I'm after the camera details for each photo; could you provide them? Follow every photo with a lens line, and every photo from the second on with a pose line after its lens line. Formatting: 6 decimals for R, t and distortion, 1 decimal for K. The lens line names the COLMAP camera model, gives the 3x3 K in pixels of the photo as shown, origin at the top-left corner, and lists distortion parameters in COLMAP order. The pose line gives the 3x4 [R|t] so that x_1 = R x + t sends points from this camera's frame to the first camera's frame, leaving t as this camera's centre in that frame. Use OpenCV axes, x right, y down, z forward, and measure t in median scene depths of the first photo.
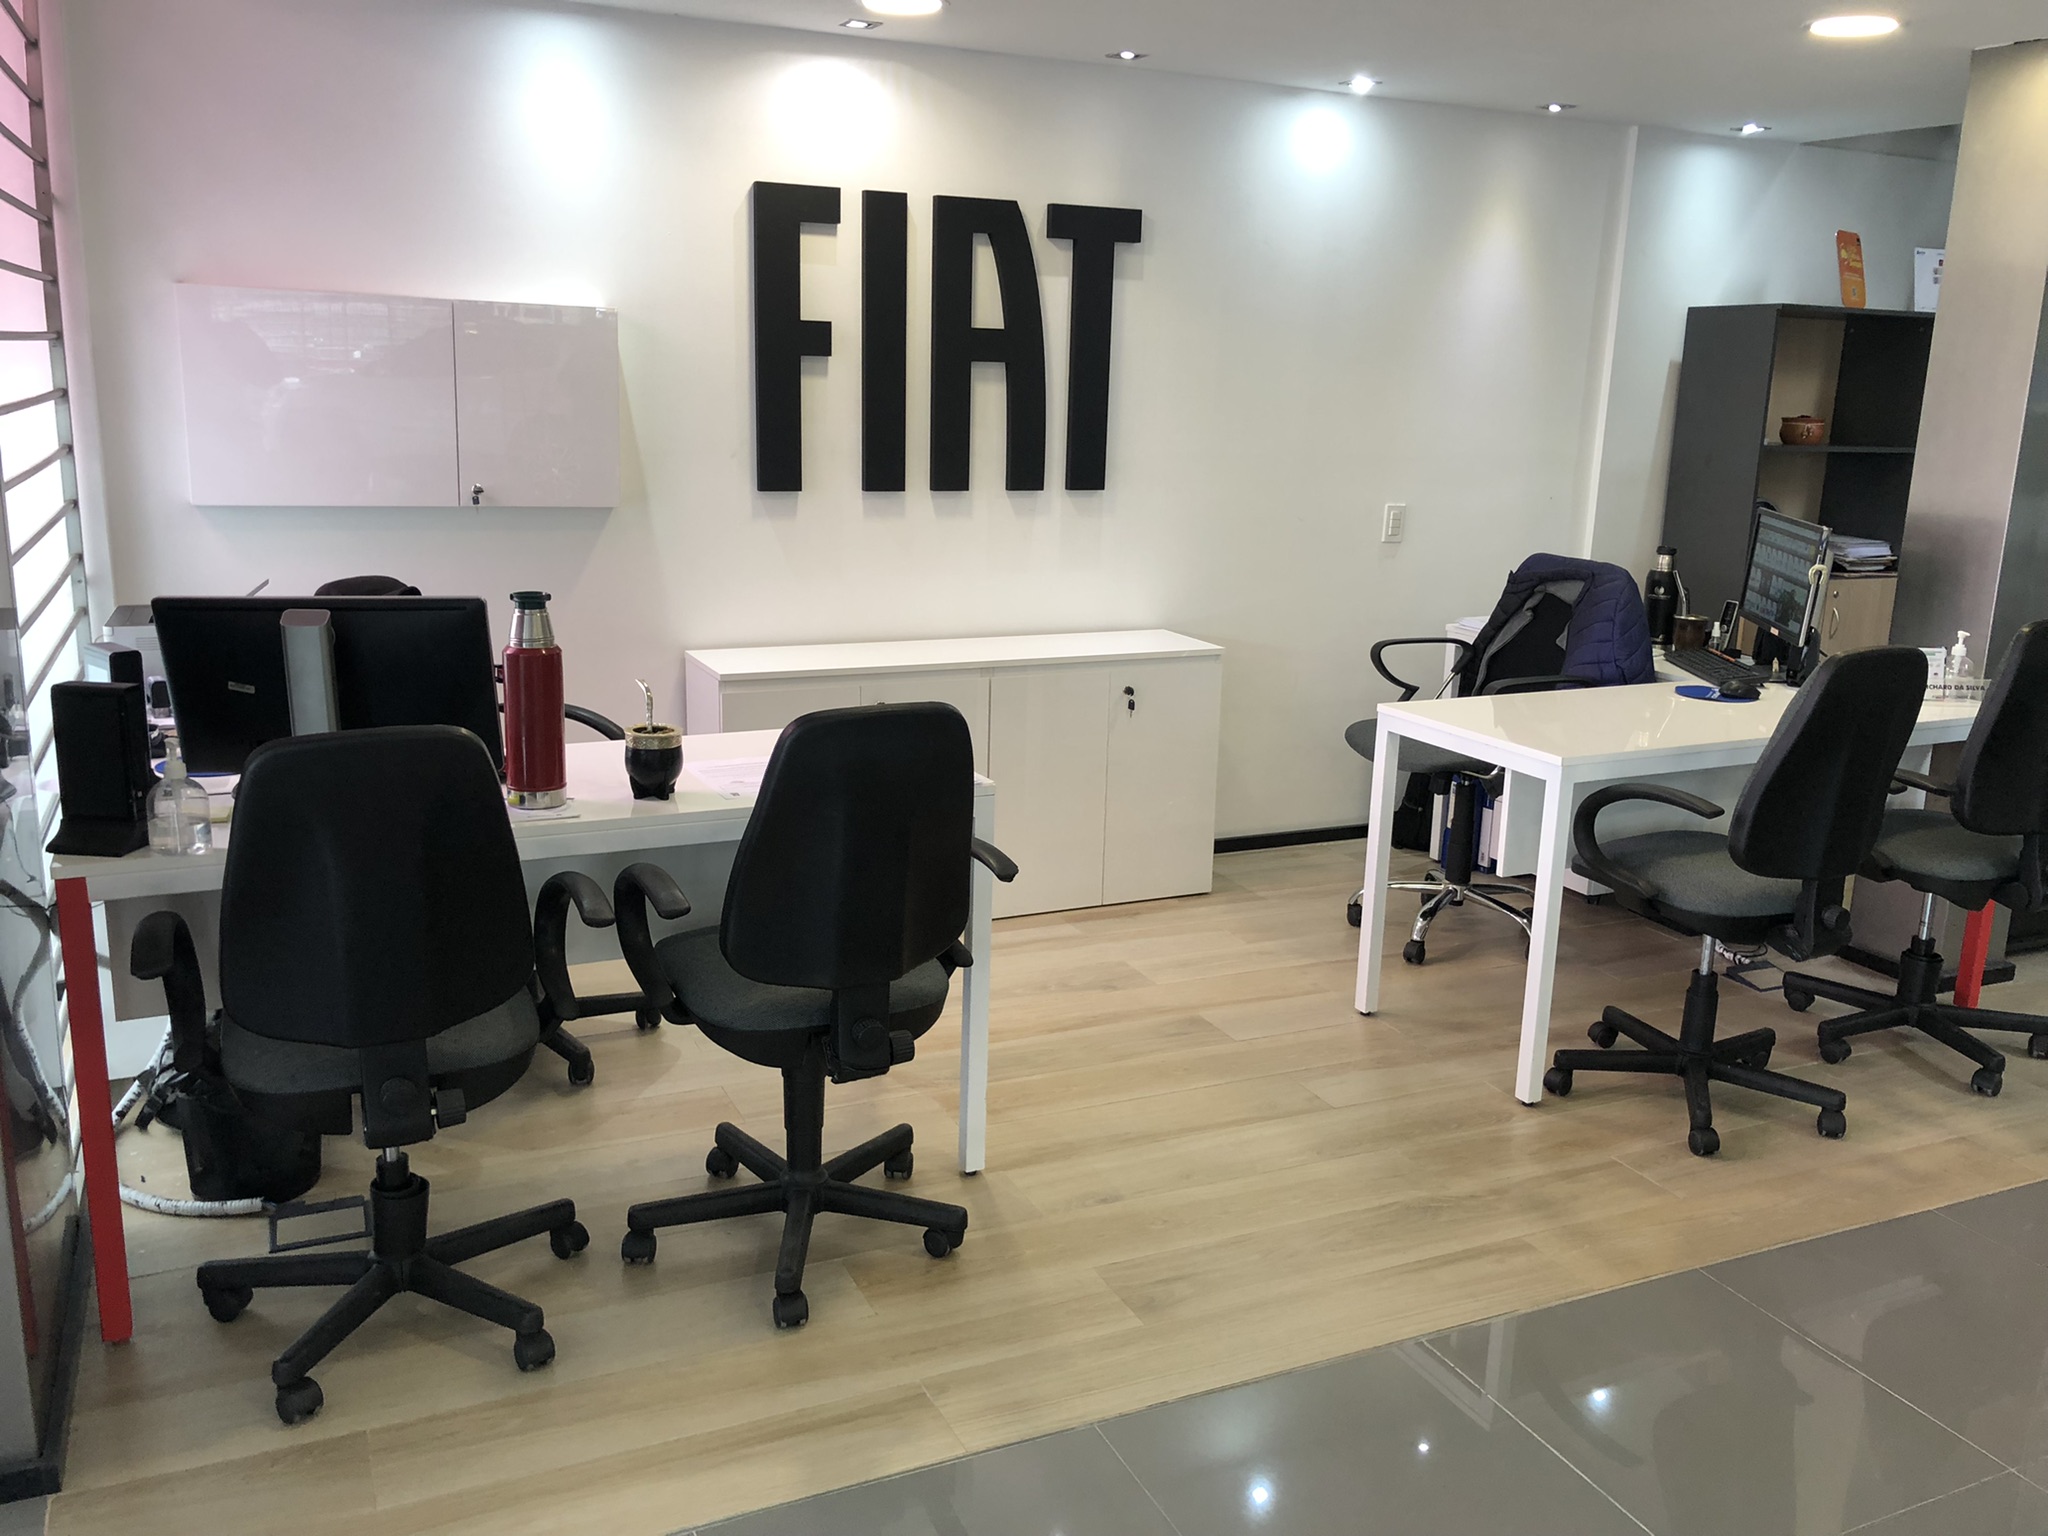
lens RADIAL K [[1686.0, 0, 1034.9], [0, 1686.0, 768.3], [0, 0, 1]] dist [0.033123, -0.011465]
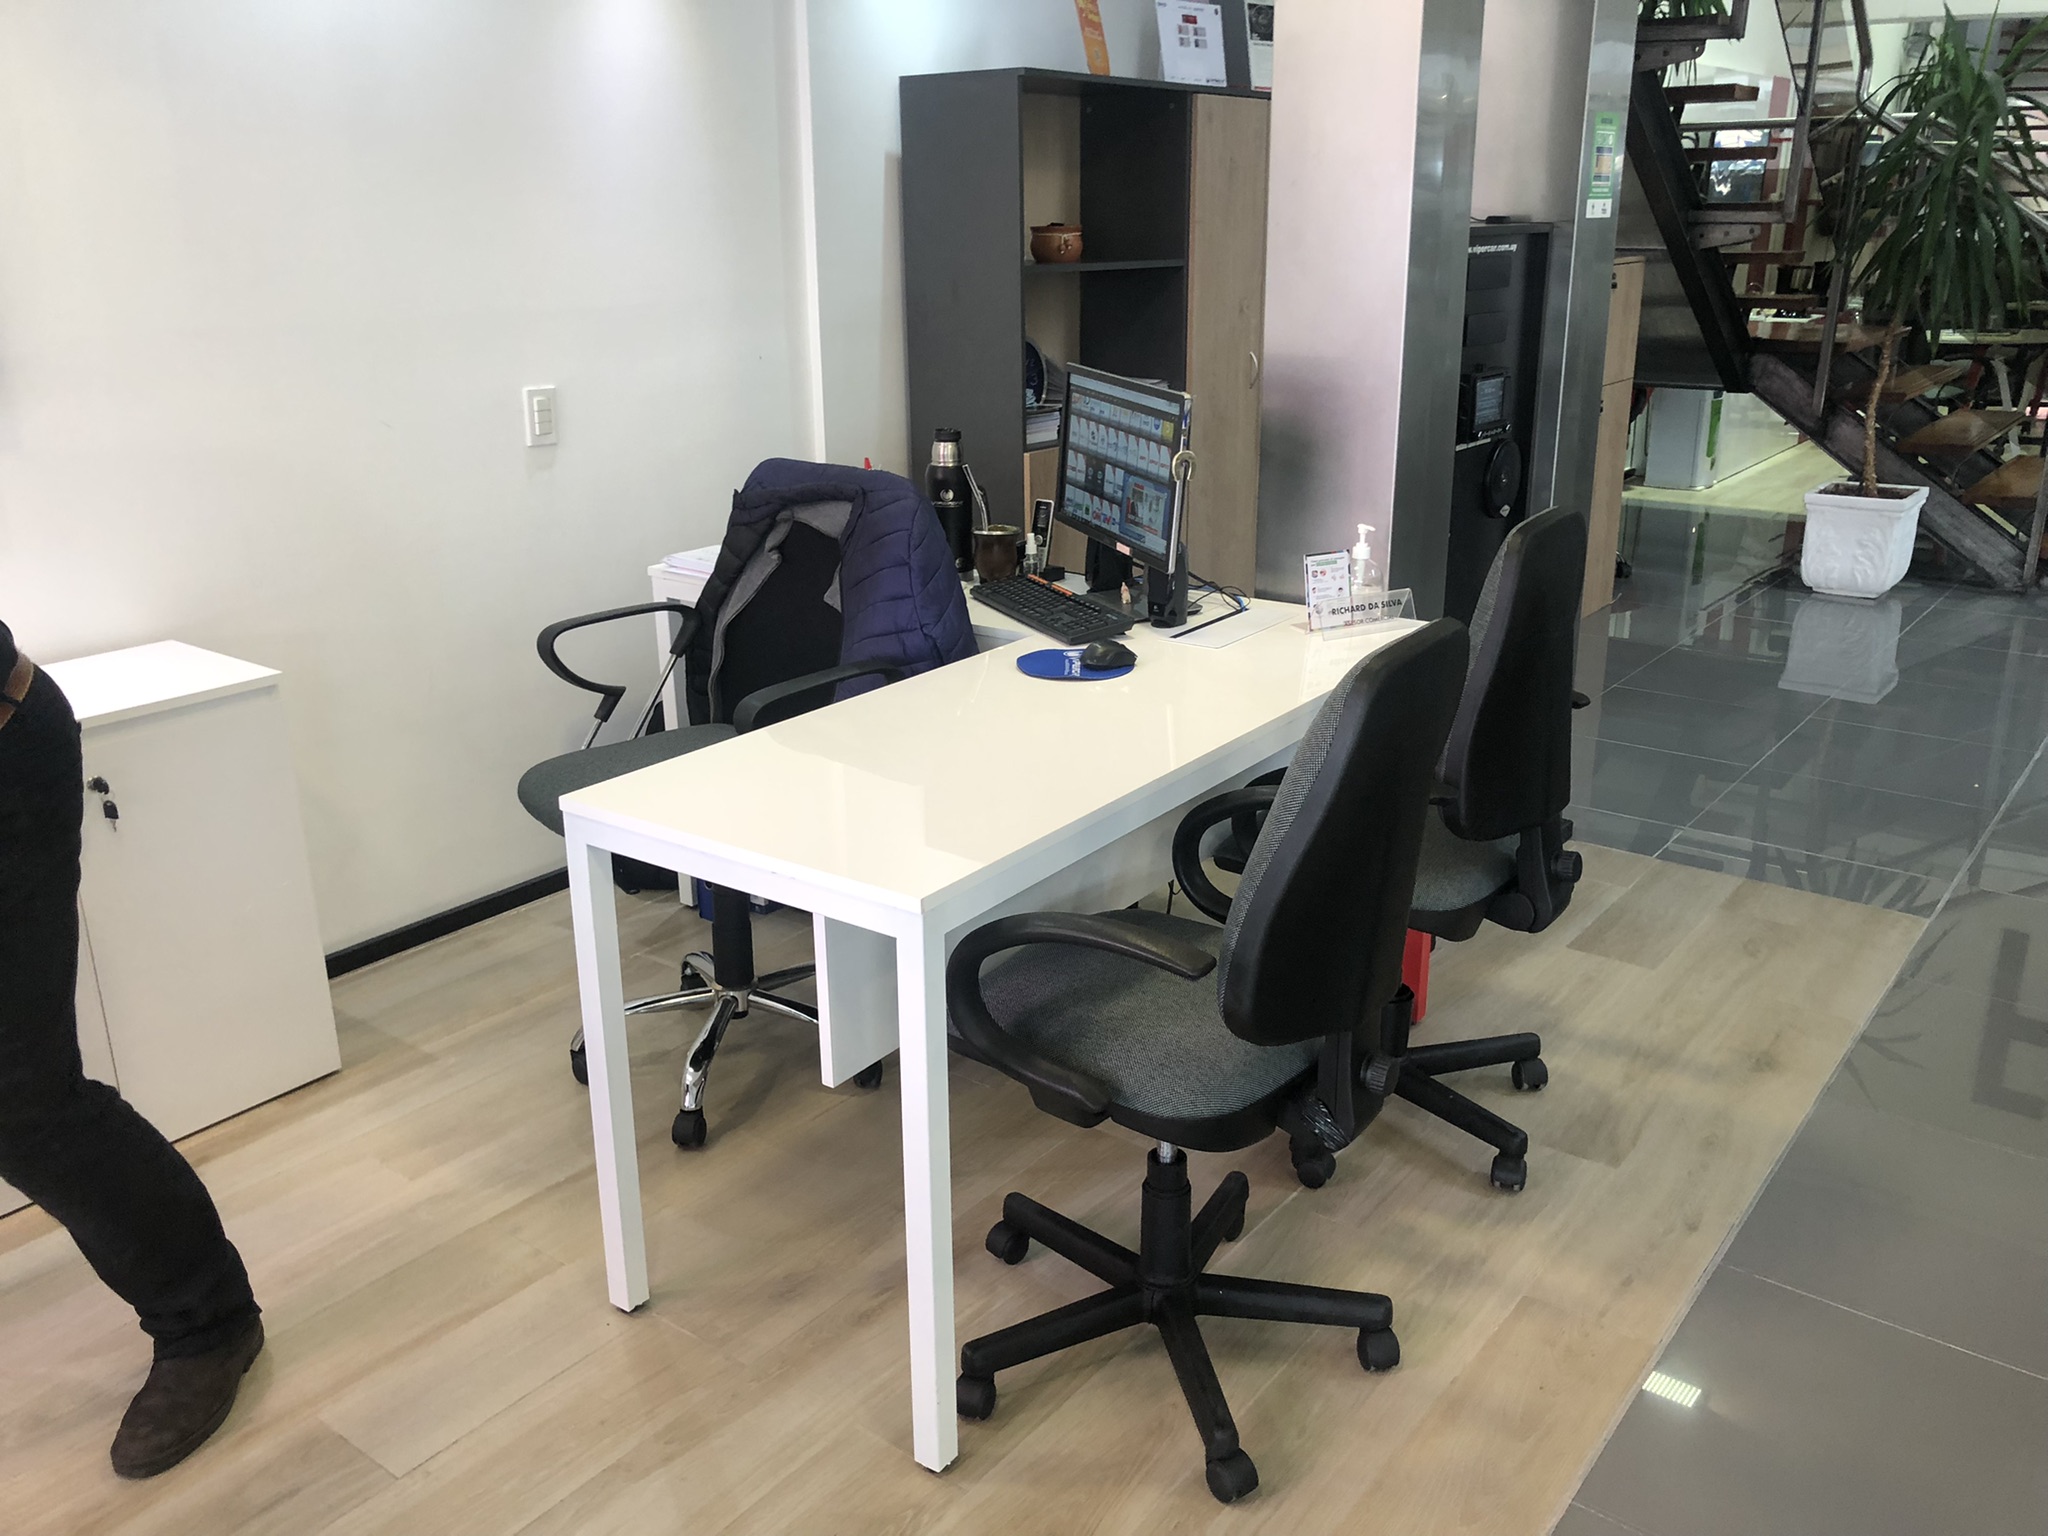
lens RADIAL K [[1686.0, 0, 1027.3], [0, 1686.0, 756.0], [0, 0, 1]] dist [0.033123, -0.011465]
pose [[0.887686, -0.179917, 0.423844, 0.093033], [0.140076, 0.982391, 0.123642, -0.084097], [-0.438626, -0.050385, 0.897256, 0.383045]]
